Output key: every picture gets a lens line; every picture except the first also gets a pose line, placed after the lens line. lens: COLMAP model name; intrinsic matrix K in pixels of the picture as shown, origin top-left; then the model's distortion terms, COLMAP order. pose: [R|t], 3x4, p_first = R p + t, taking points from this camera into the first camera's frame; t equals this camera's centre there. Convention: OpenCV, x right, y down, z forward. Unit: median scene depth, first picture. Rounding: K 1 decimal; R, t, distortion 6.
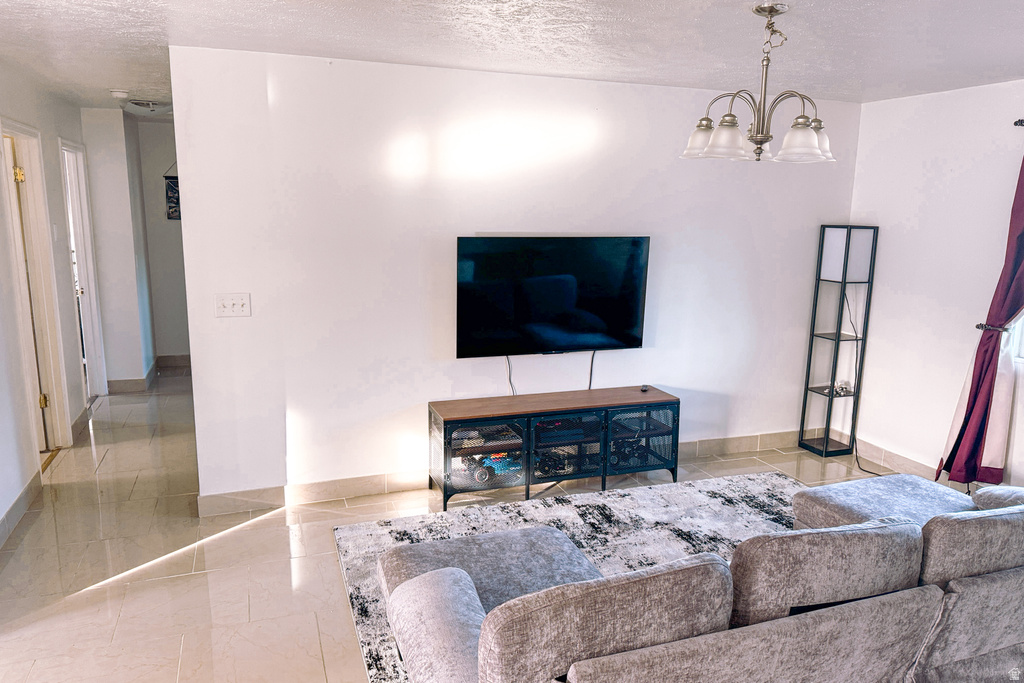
lens RADIAL K [[722.8, 0, 502.3], [0, 722.8, 340.9], [0, 0, 1]] dist [0.048010, -0.015299]
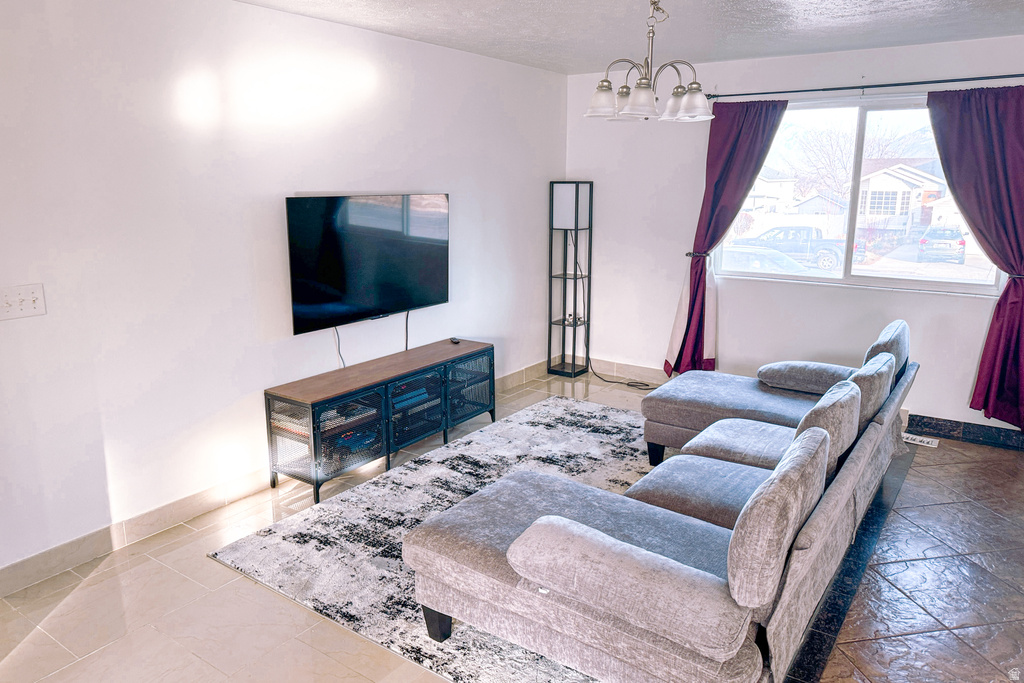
lens RADIAL K [[722.8, 0, 509.6], [0, 722.8, 339.4], [0, 0, 1]] dist [0.048010, -0.015299]
pose [[0.806281, -0.144075, 0.573719, -0.356932], [0.120365, 0.989554, 0.079346, -0.010082], [-0.579157, 0.005081, 0.815200, 0.111837]]
